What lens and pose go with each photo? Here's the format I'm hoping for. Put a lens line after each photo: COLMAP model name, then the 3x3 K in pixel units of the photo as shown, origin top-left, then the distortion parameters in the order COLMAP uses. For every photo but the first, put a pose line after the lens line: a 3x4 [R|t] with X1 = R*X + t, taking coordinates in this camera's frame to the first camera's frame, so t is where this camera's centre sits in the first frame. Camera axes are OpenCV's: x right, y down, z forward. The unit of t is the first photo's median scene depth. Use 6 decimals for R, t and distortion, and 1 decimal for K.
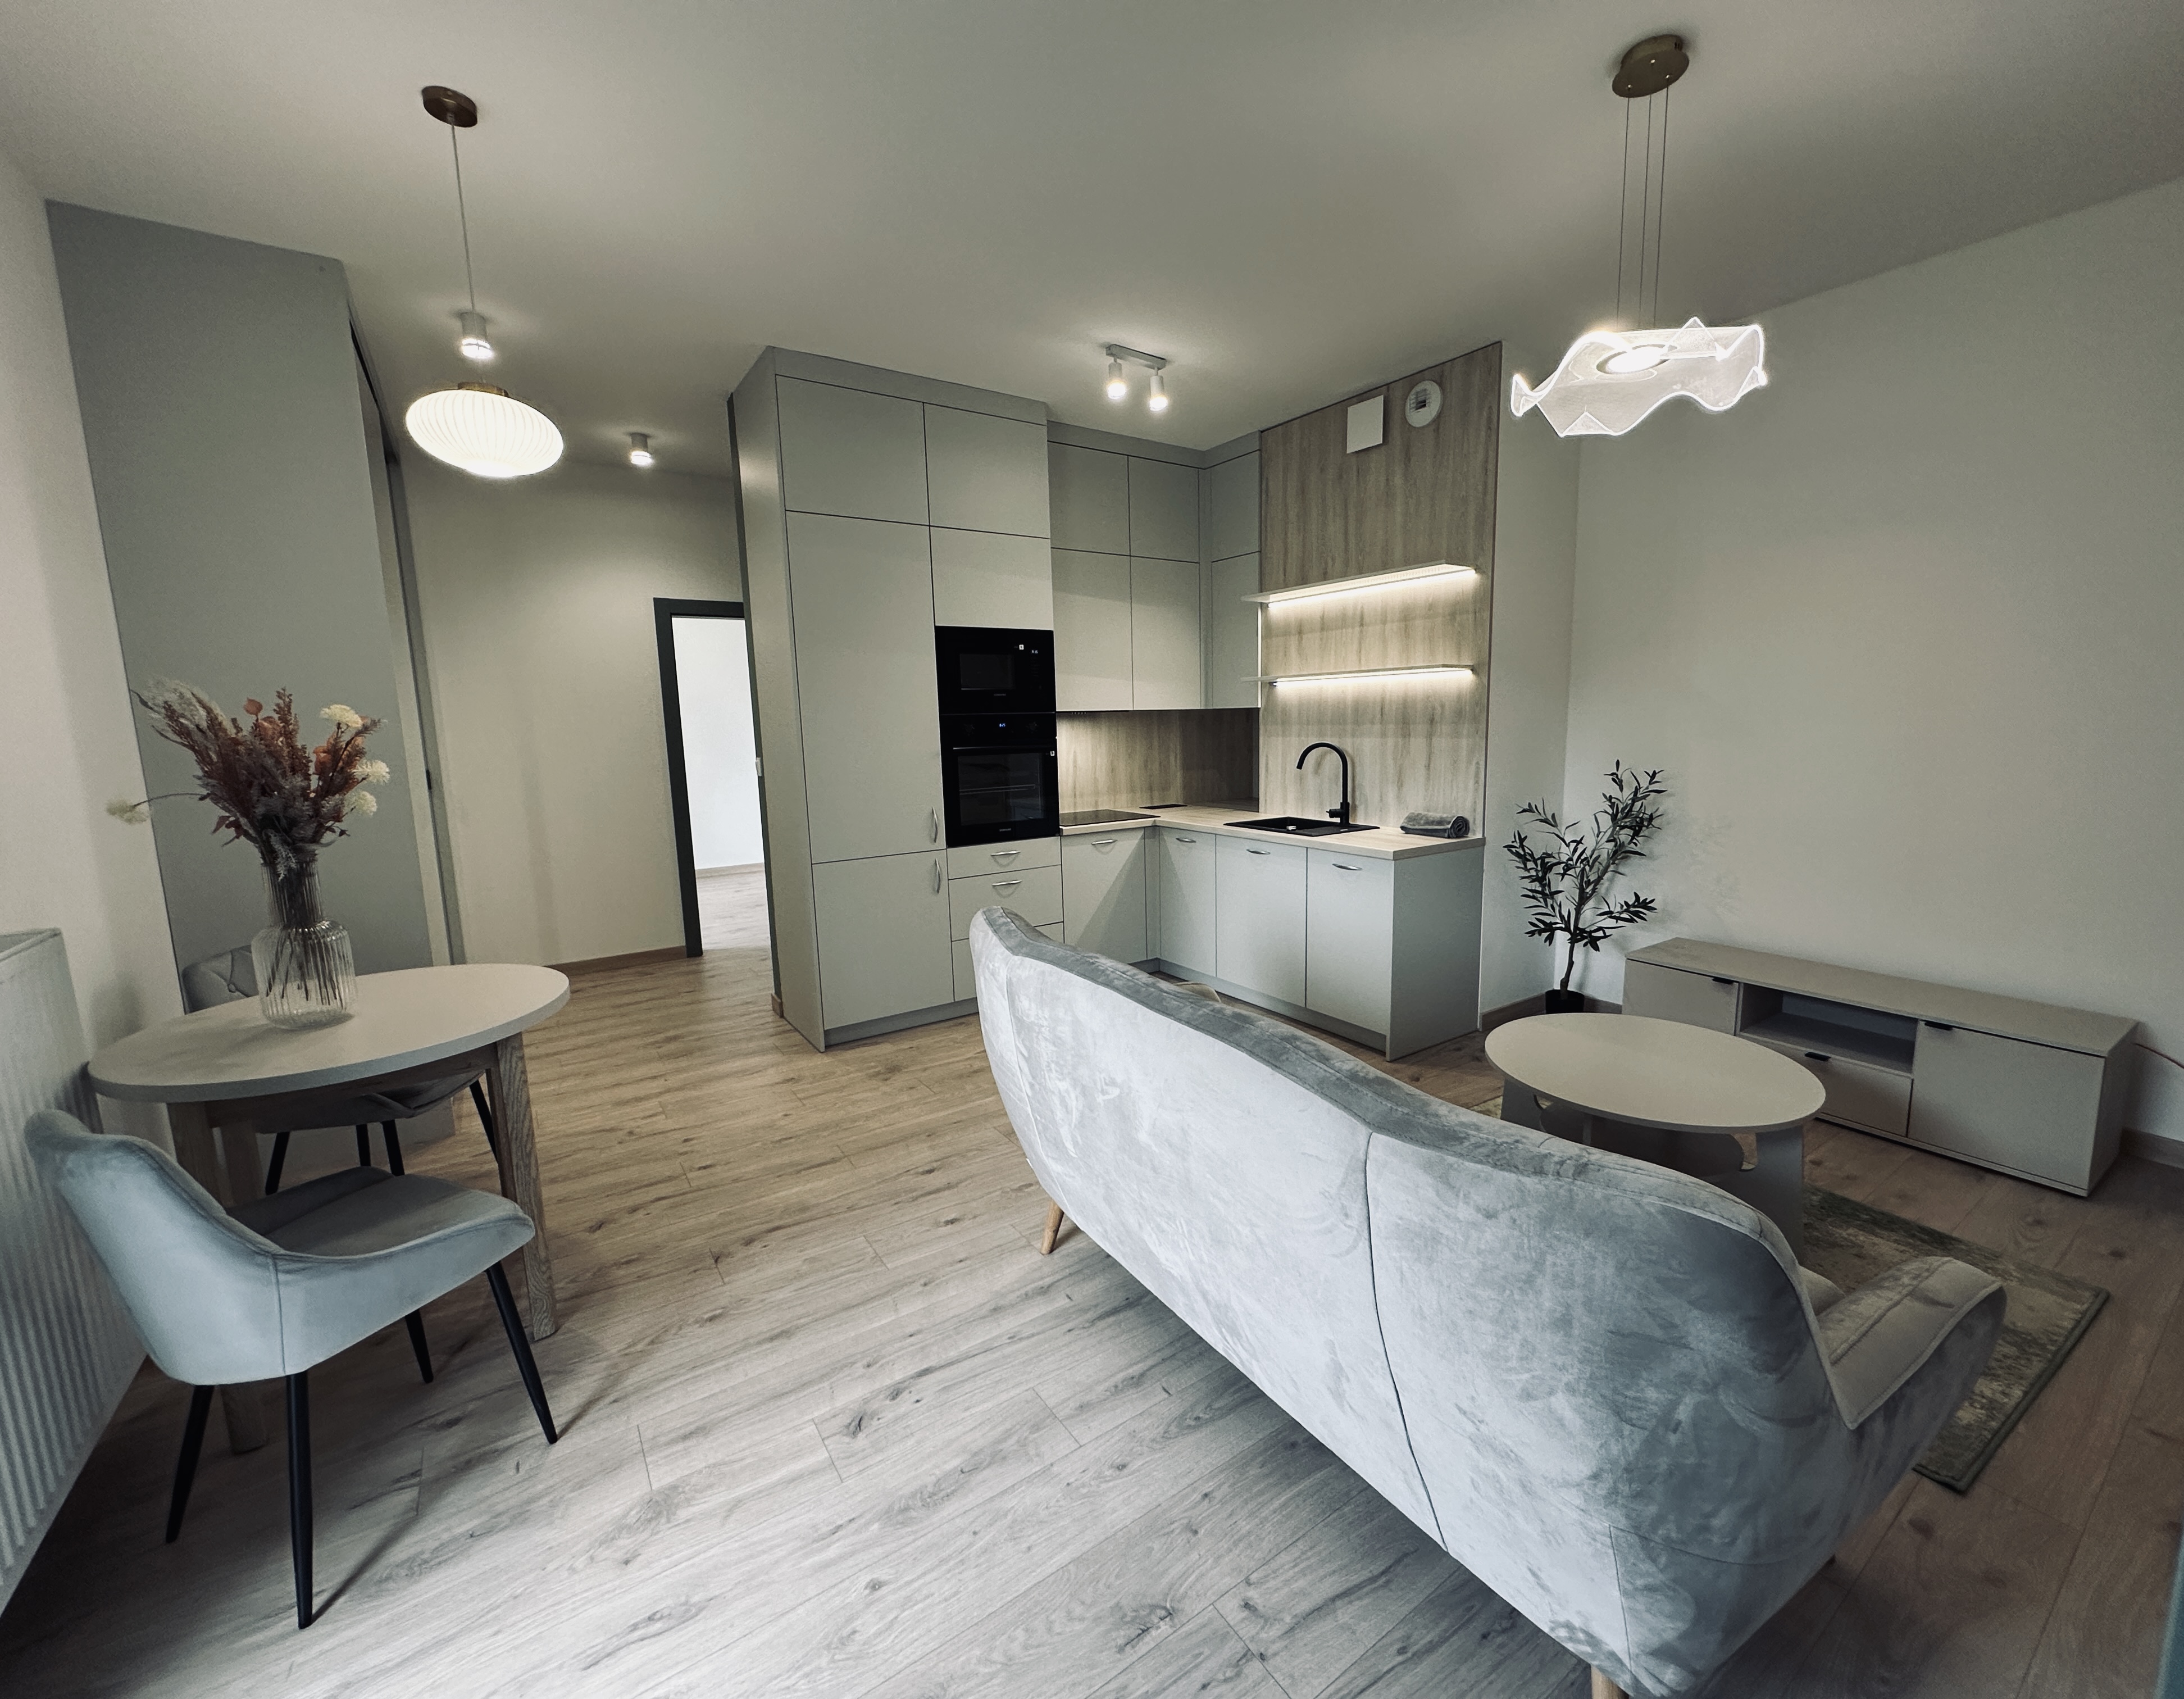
lens RADIAL K [[906.1, 0, 1135.0], [0, 906.1, 847.3], [0, 0, 1]] dist [-0.001288, -0.000332]
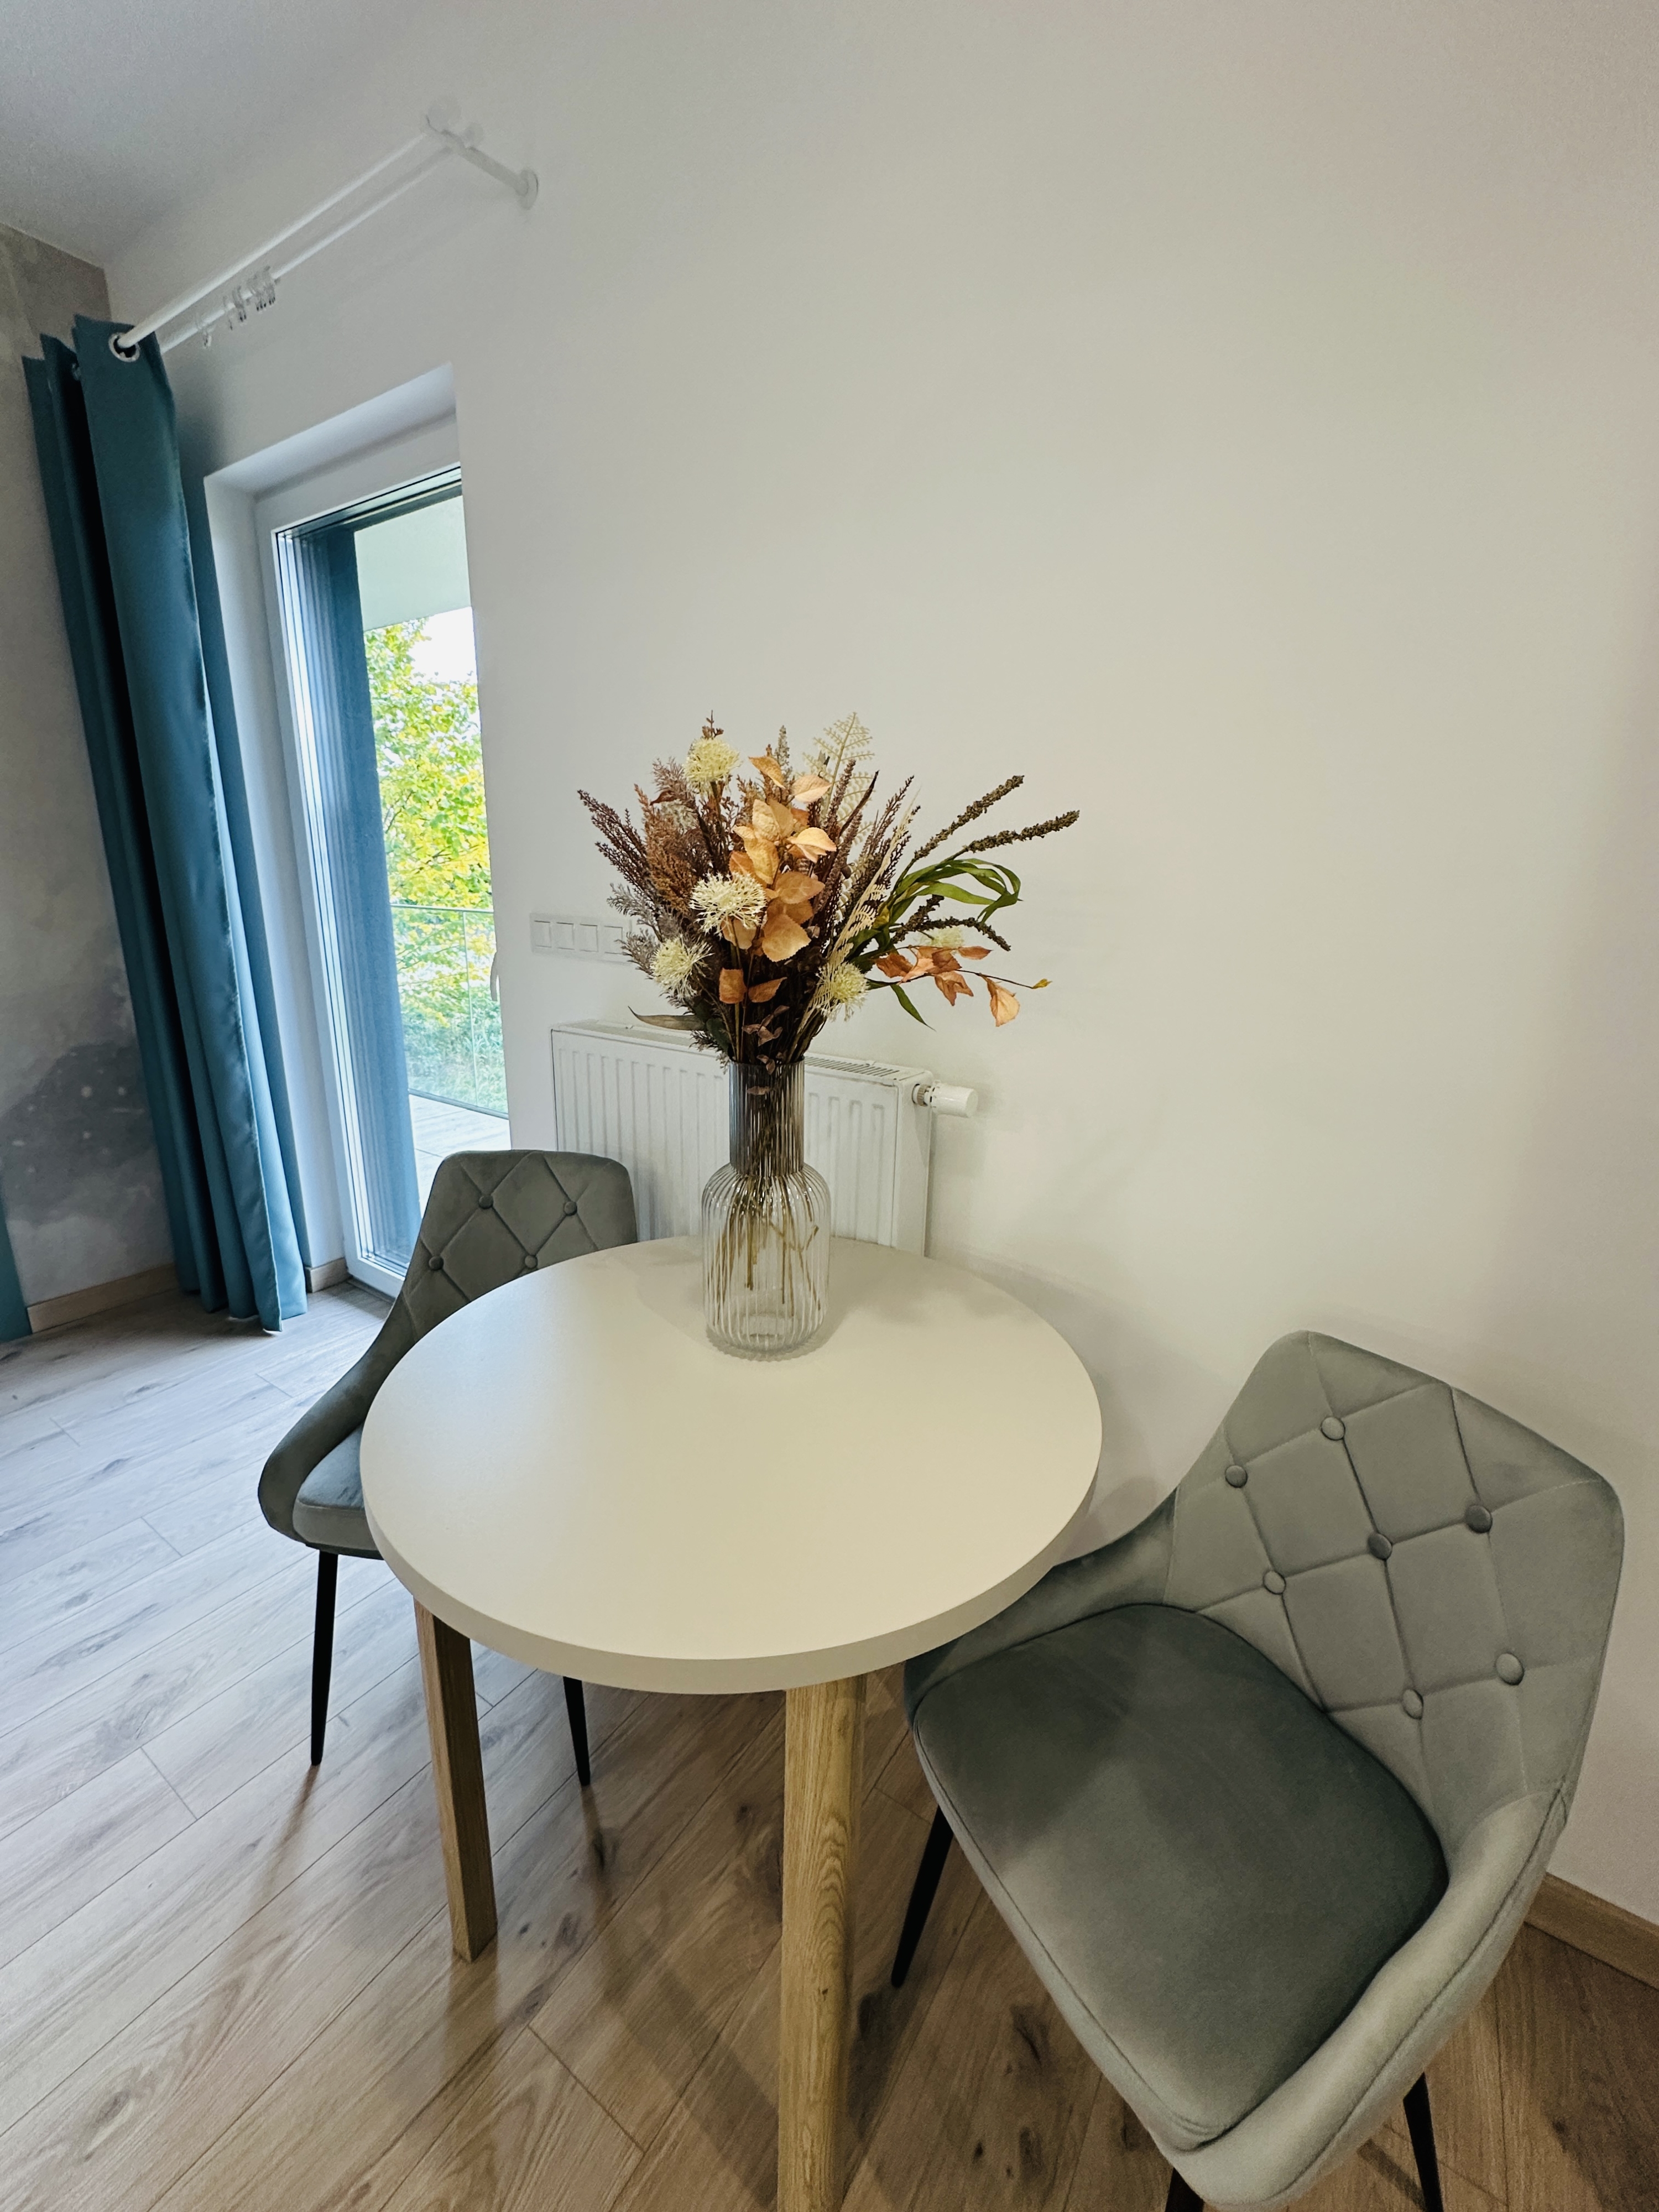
lens RADIAL K [[882.4, 0, 831.9], [0, 882.4, 1103.8], [0, 0, 1]] dist [0.000149, -0.000418]
pose [[-0.932372, 0.089783, -0.350172, -0.385465], [-0.055646, 0.921477, 0.384427, -0.080468], [0.357191, 0.377915, -0.854163, 0.729760]]
